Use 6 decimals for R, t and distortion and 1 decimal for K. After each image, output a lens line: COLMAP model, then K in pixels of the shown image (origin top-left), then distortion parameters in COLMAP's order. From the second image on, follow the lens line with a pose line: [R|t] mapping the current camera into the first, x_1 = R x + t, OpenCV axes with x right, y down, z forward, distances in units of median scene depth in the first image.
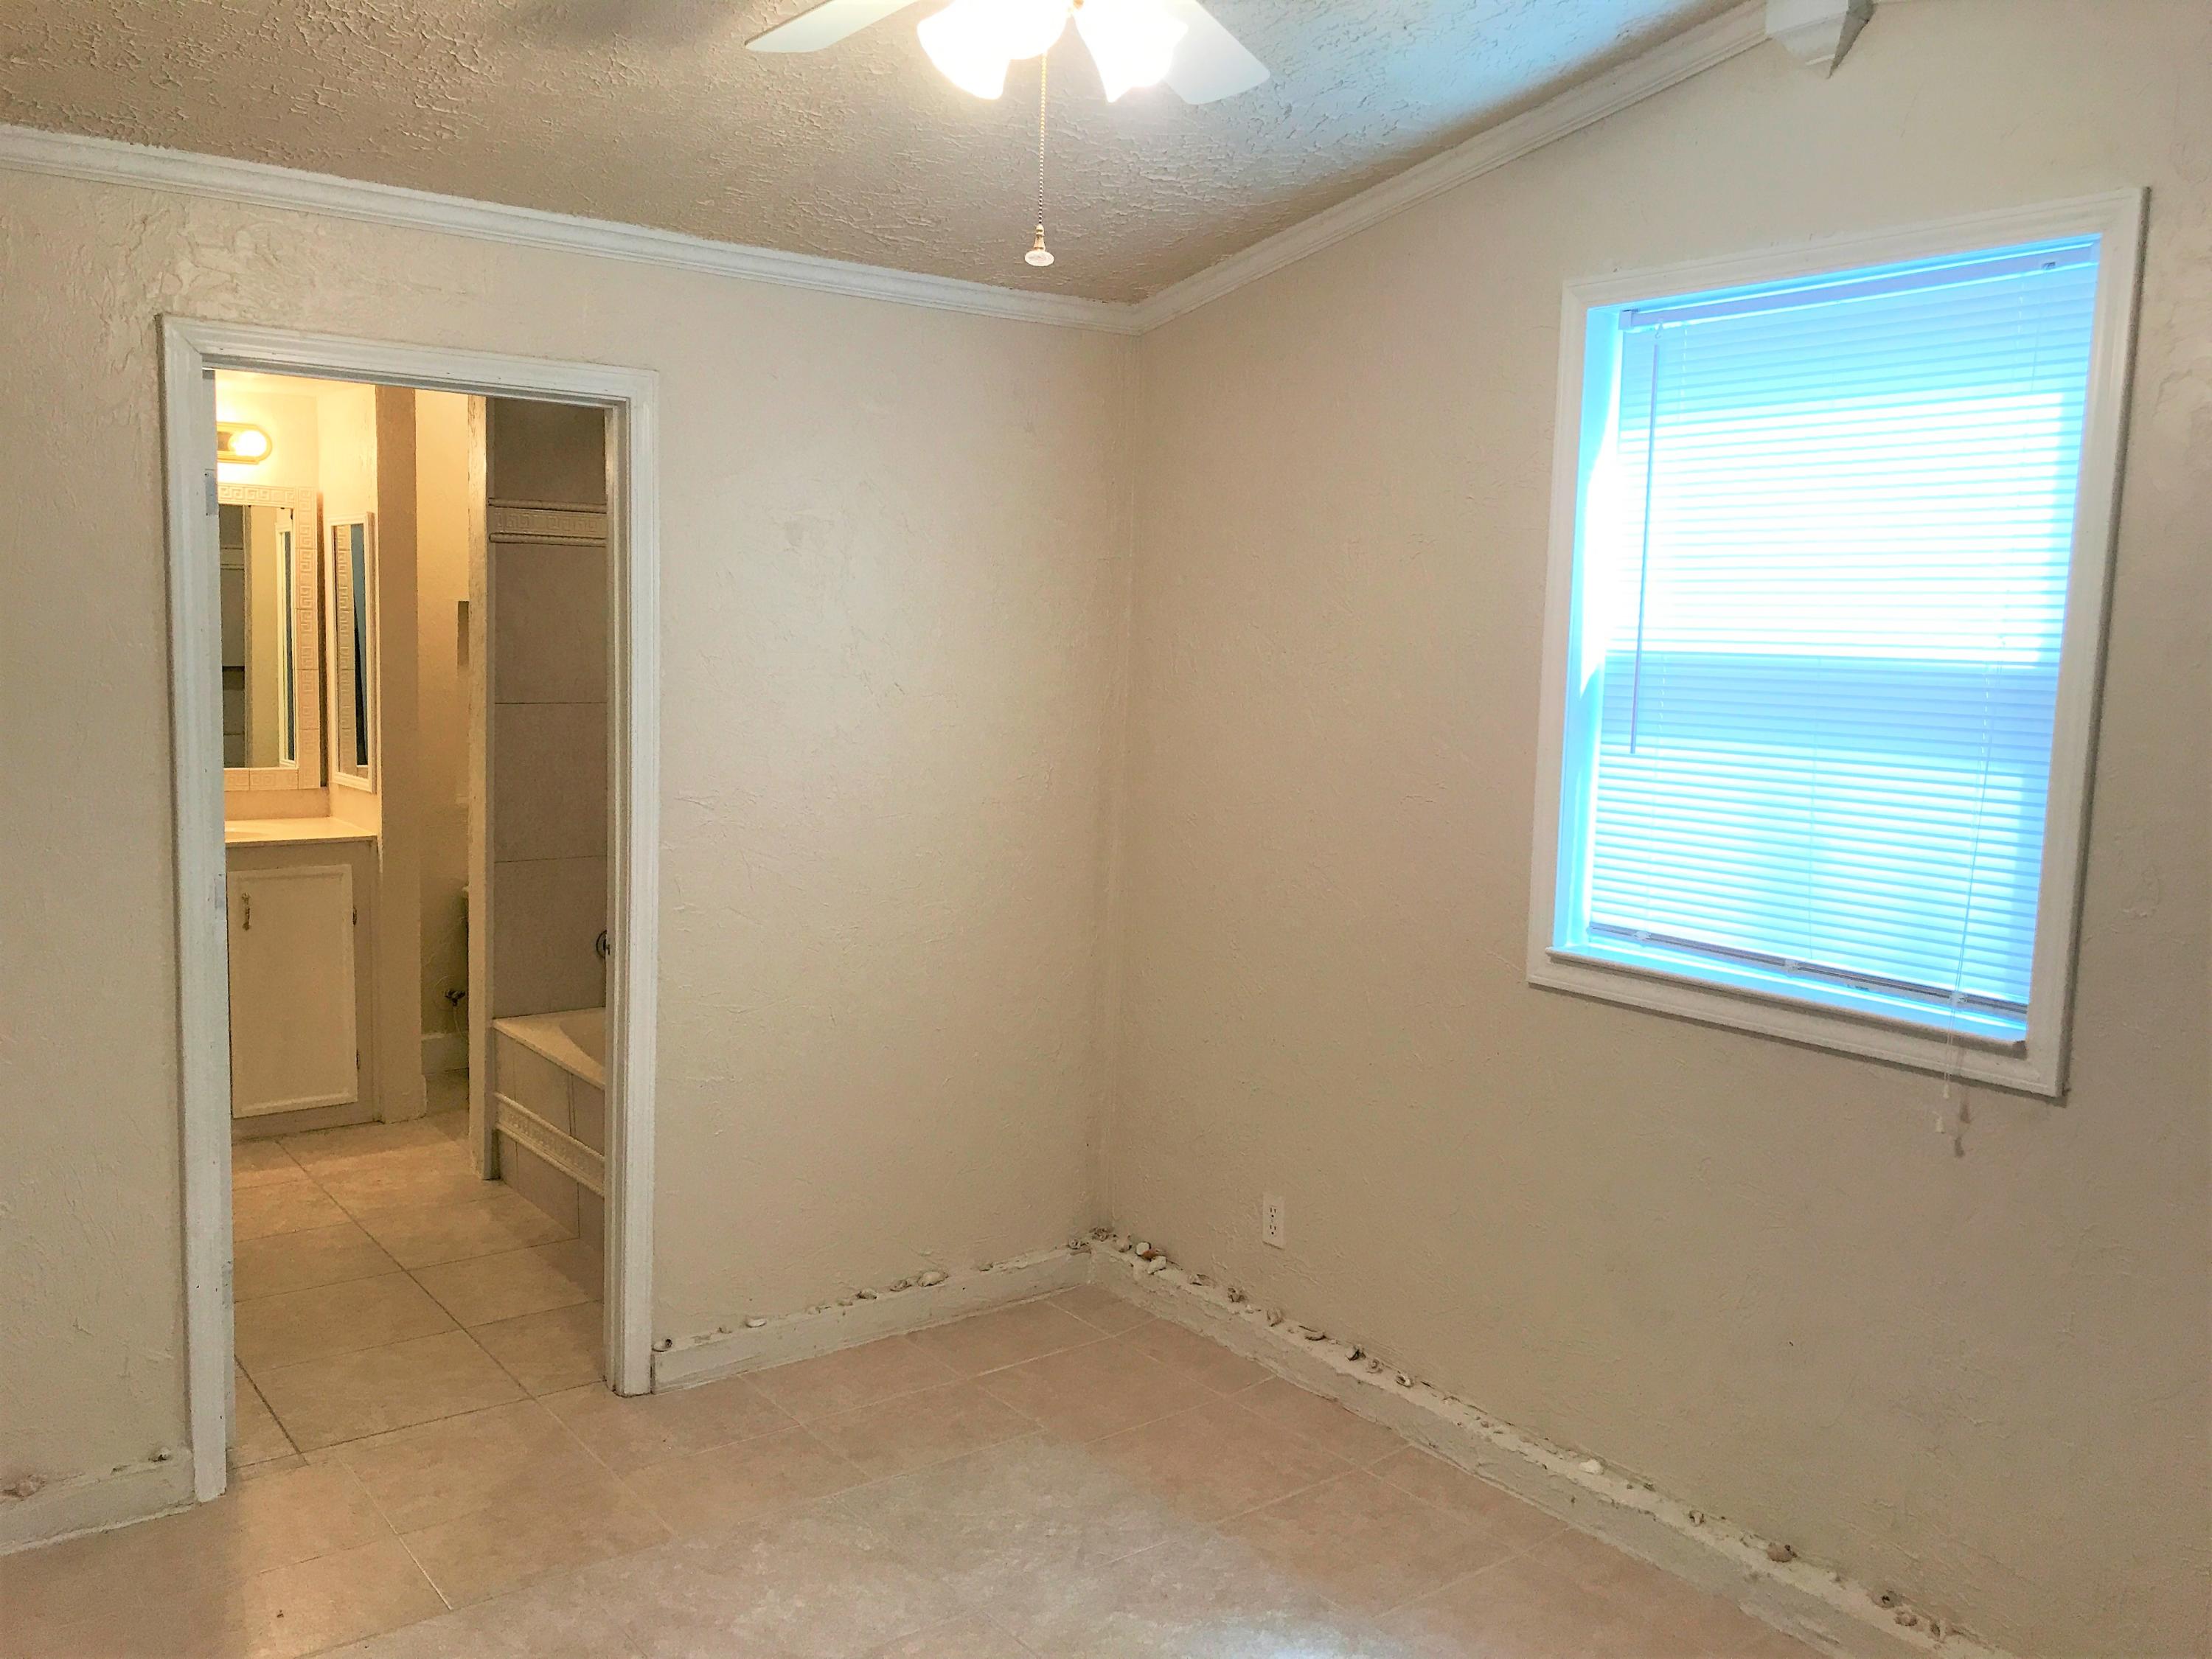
lens RADIAL K [[1824.7, 0, 1103.1], [0, 1824.7, 806.6], [0, 0, 1]] dist [0.026412, -0.021586]
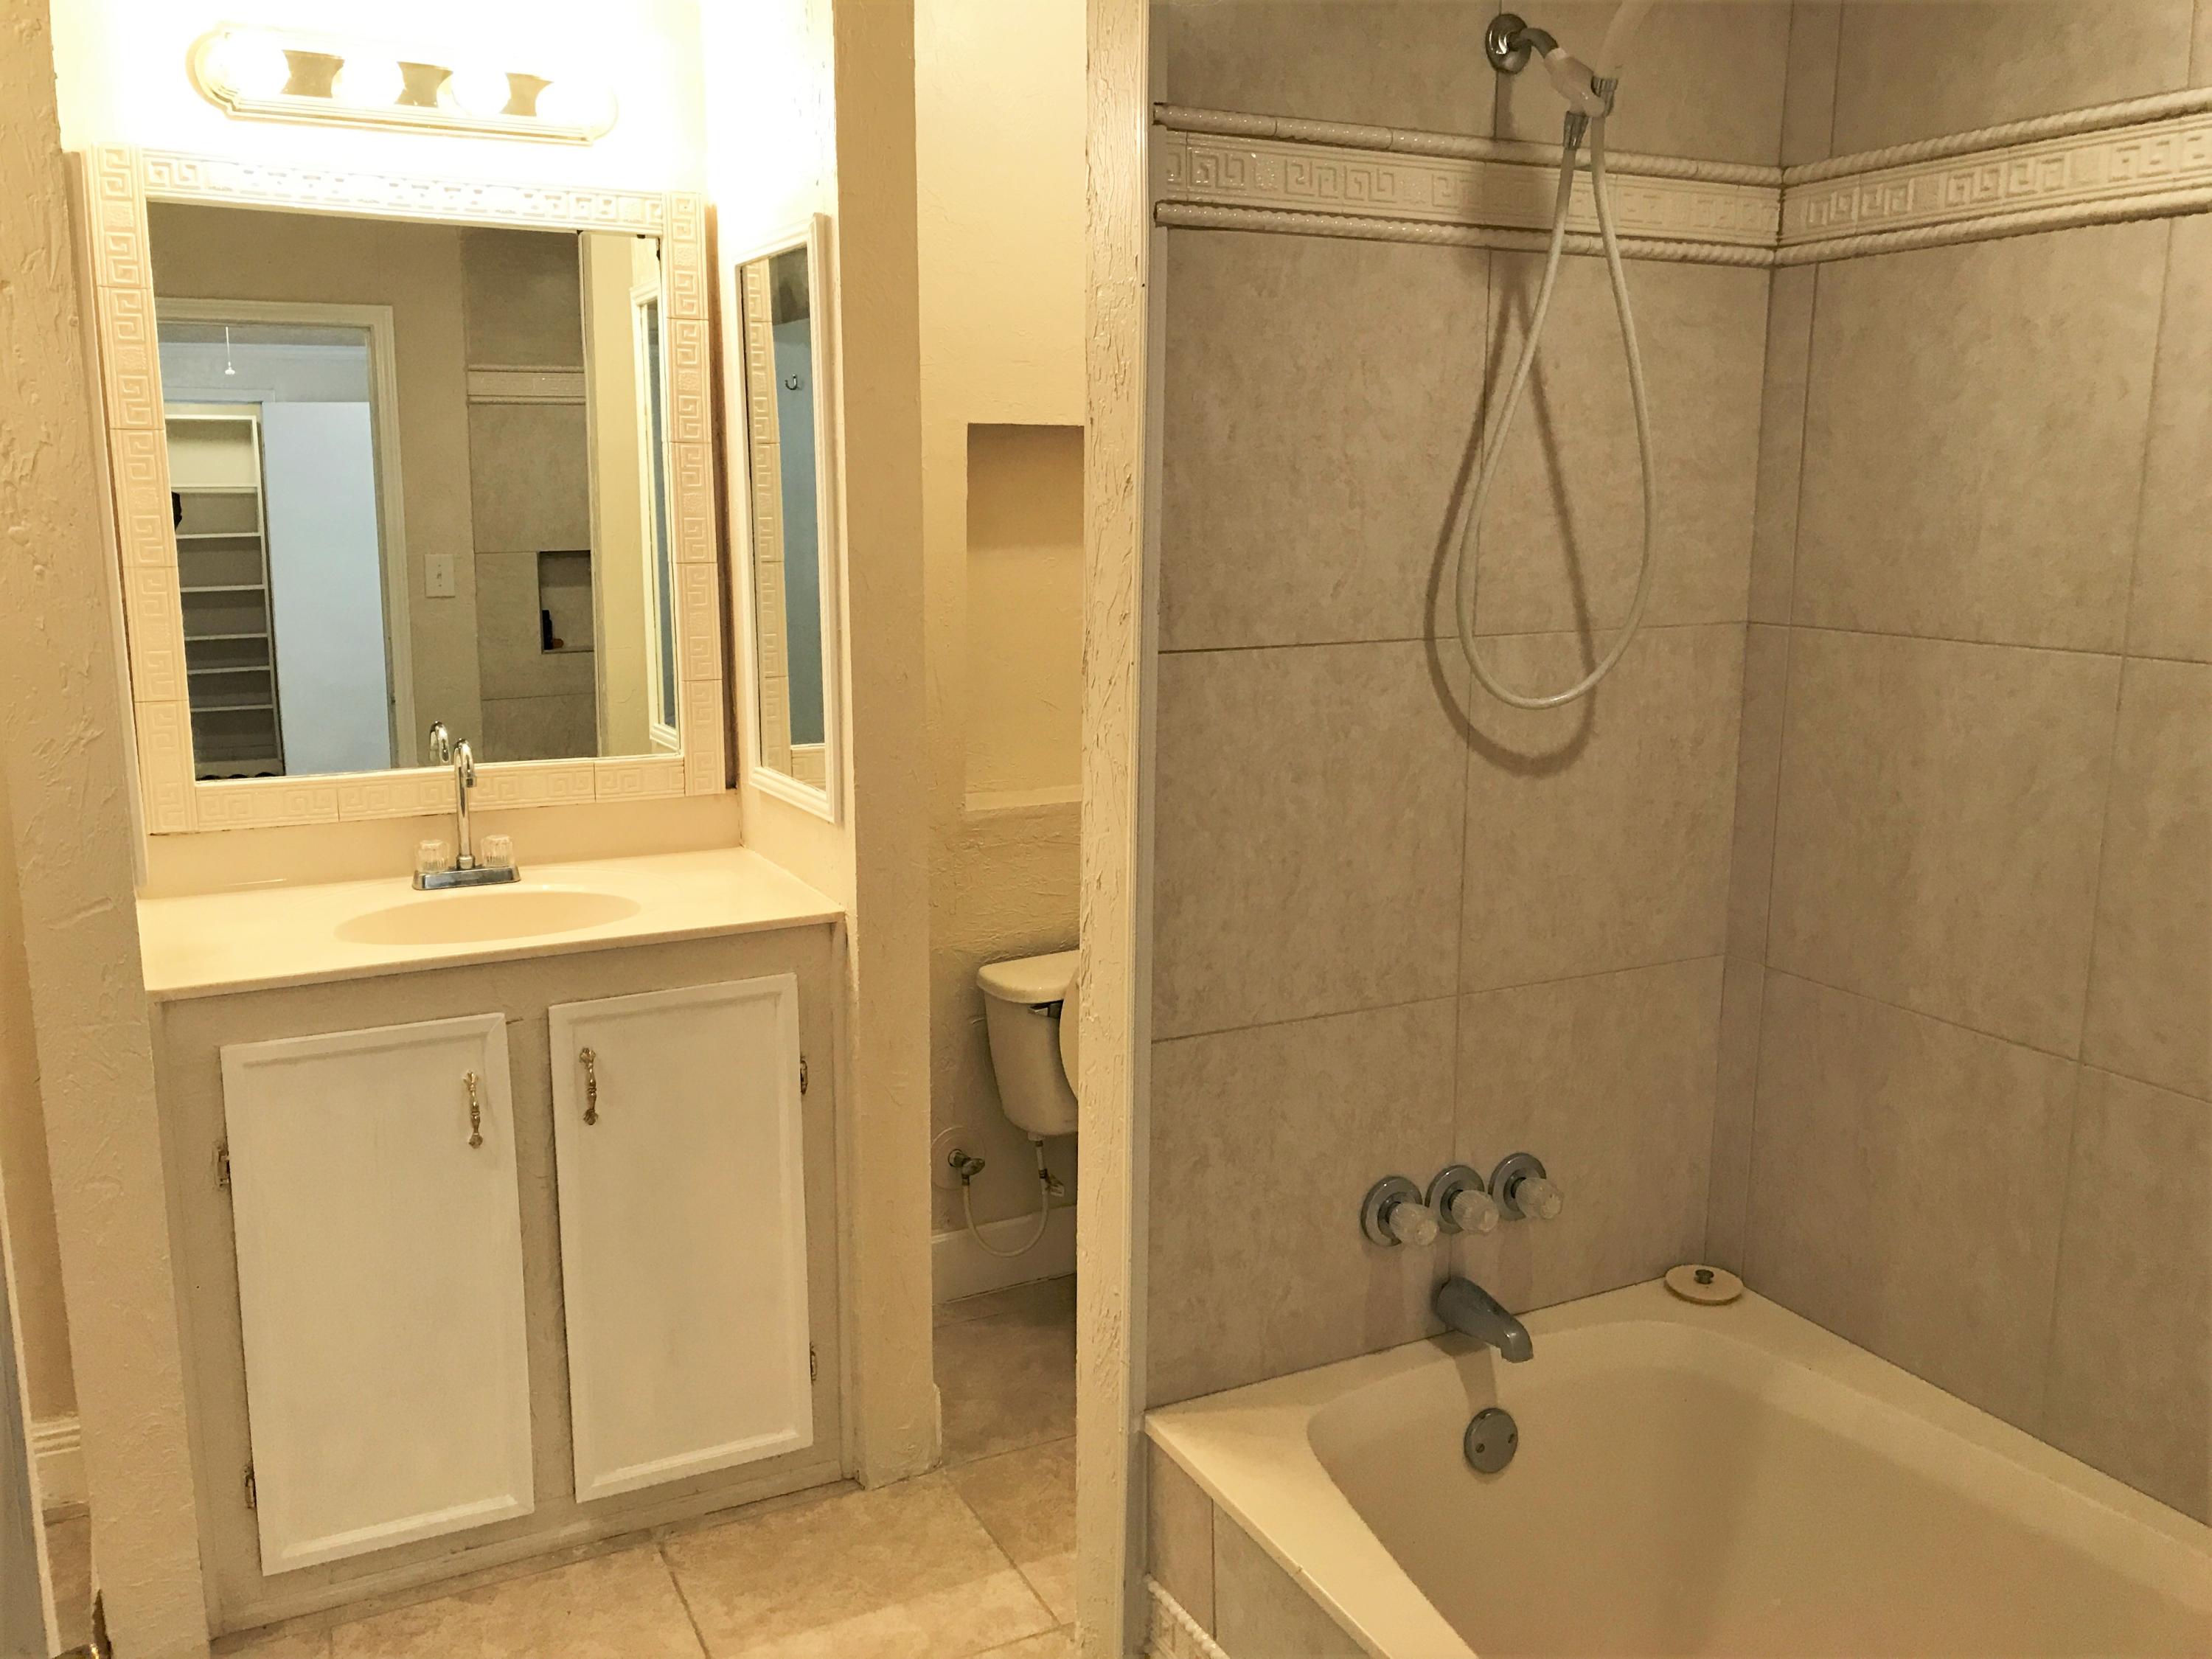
lens RADIAL K [[1824.7, 0, 1103.1], [0, 1824.7, 806.6], [0, 0, 1]] dist [0.026412, -0.021586]
pose [[0.983231, 0.009729, -0.182105, -0.242749], [0.004782, 0.996857, 0.079079, -0.048757], [0.182302, -0.078624, 0.980094, 0.546738]]
